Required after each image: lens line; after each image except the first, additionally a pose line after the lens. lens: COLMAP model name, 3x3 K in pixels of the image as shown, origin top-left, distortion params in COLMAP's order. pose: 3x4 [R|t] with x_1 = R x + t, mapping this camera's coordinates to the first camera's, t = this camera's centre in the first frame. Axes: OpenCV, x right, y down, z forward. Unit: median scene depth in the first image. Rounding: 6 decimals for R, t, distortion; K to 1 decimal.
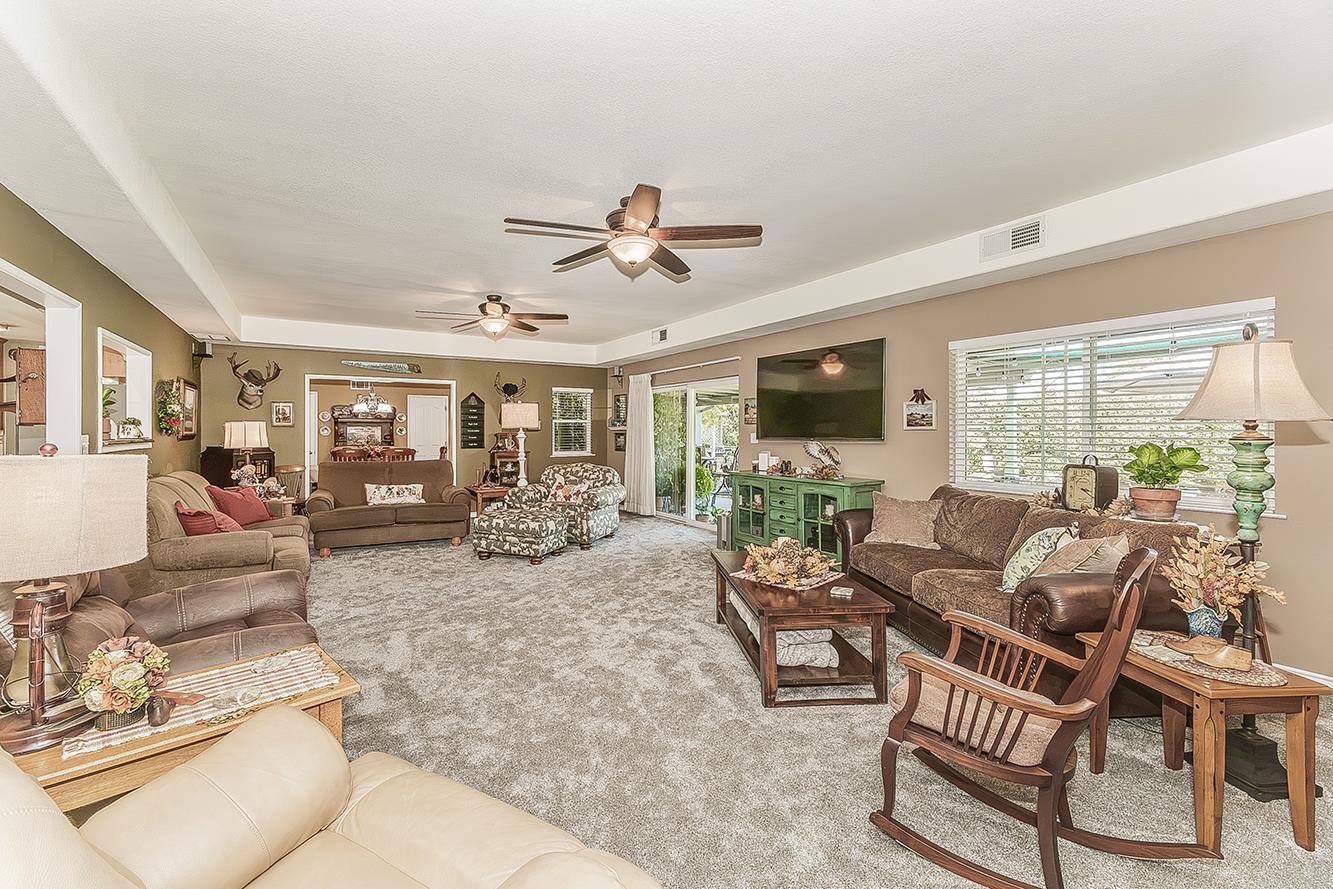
lens RADIAL K [[554.4, 0, 658.9], [0, 554.4, 432.1], [0, 0, 1]] dist [0.007367, 0.000168]
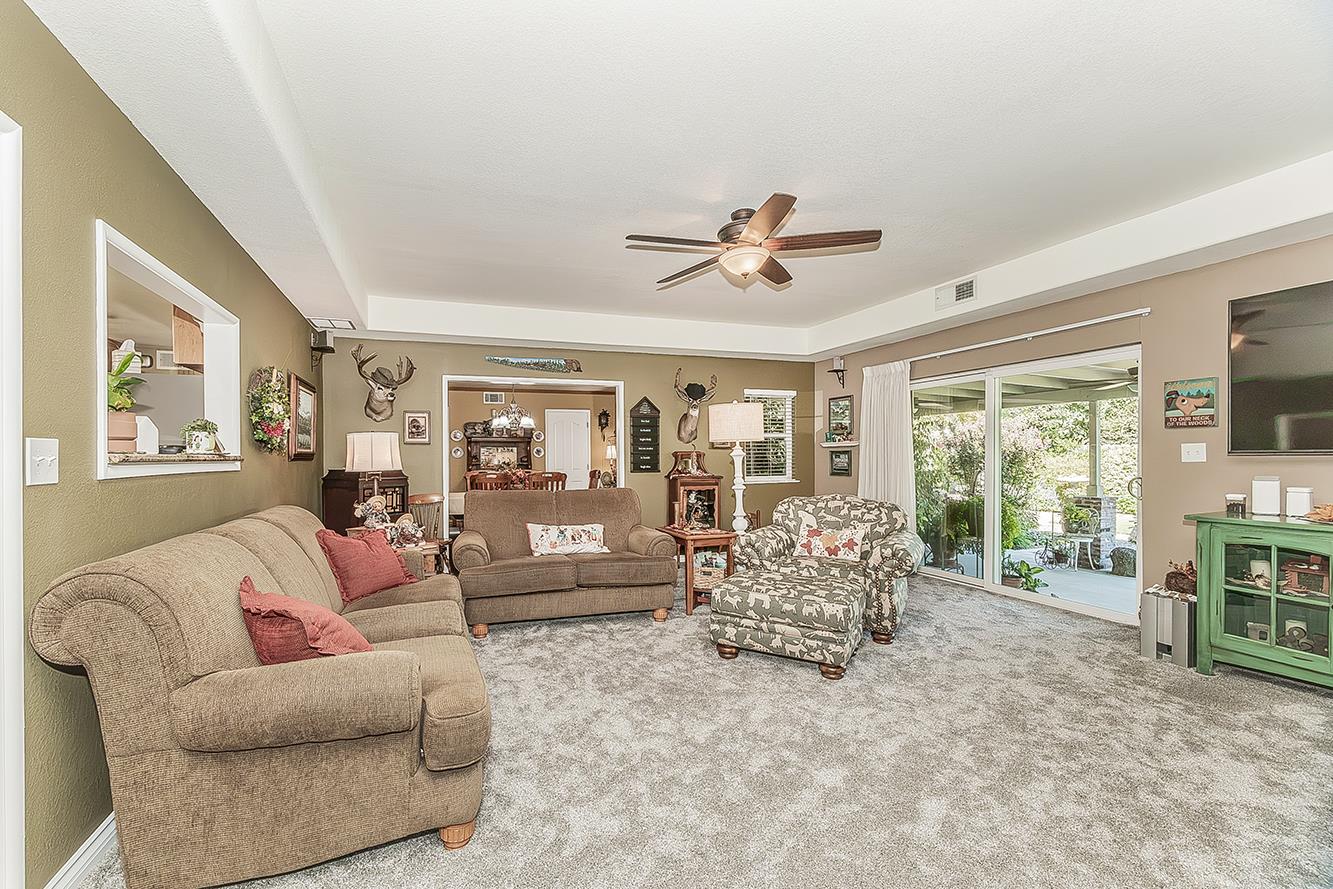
lens RADIAL K [[583.1, 0, 658.3], [0, 583.1, 453.4], [0, 0, 1]] dist [0.001402, 0.000363]
pose [[0.982453, -0.007058, -0.186379, -0.232865], [0.006118, 0.999966, -0.005618, 0.011403], [0.186412, 0.004379, 0.982462, 0.318563]]
